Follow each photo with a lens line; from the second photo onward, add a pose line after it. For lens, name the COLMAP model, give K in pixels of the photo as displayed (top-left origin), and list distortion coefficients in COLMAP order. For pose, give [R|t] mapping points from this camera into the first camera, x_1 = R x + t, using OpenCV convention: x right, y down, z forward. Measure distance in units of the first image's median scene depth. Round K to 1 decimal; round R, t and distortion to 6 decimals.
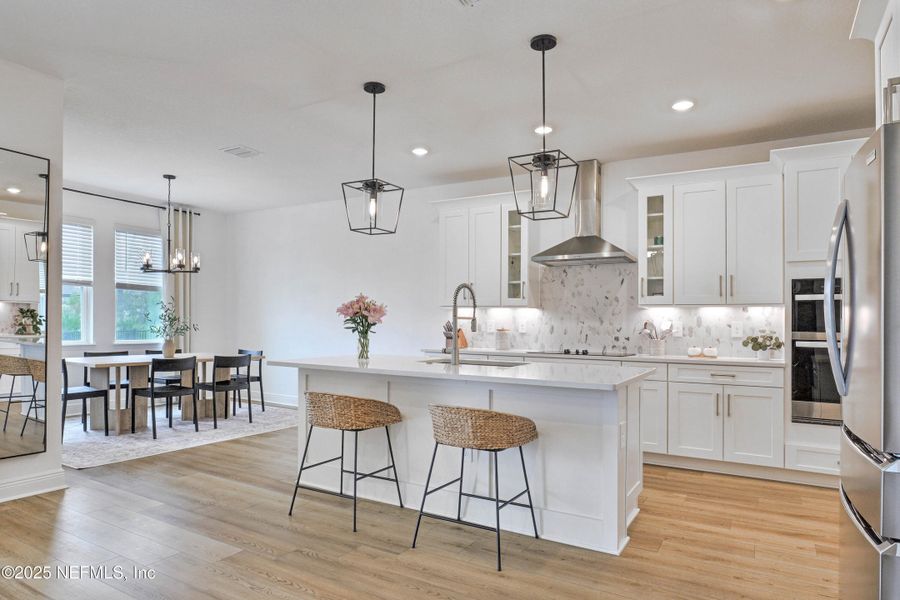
lens RADIAL K [[534.1, 0, 448.7], [0, 534.1, 322.9], [0, 0, 1]] dist [-0.018679, 0.004407]
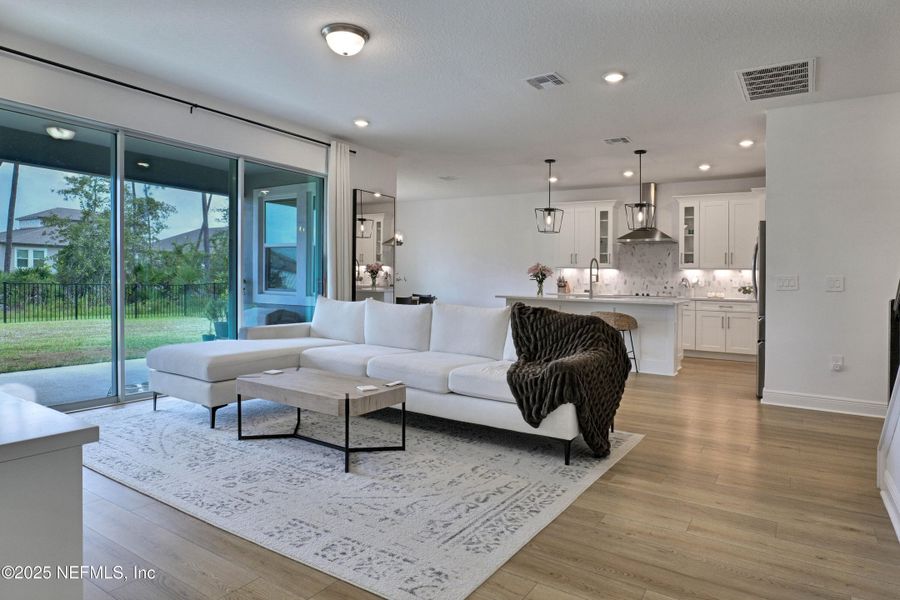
lens RADIAL K [[534.1, 0, 448.9], [0, 534.1, 273.8], [0, 0, 1]] dist [-0.018679, 0.004407]
pose [[0.999007, 0.008704, -0.043694, -0.333413], [-0.009028, 0.999933, -0.007209, 0.004723], [0.043629, 0.007596, 0.999019, -0.806951]]
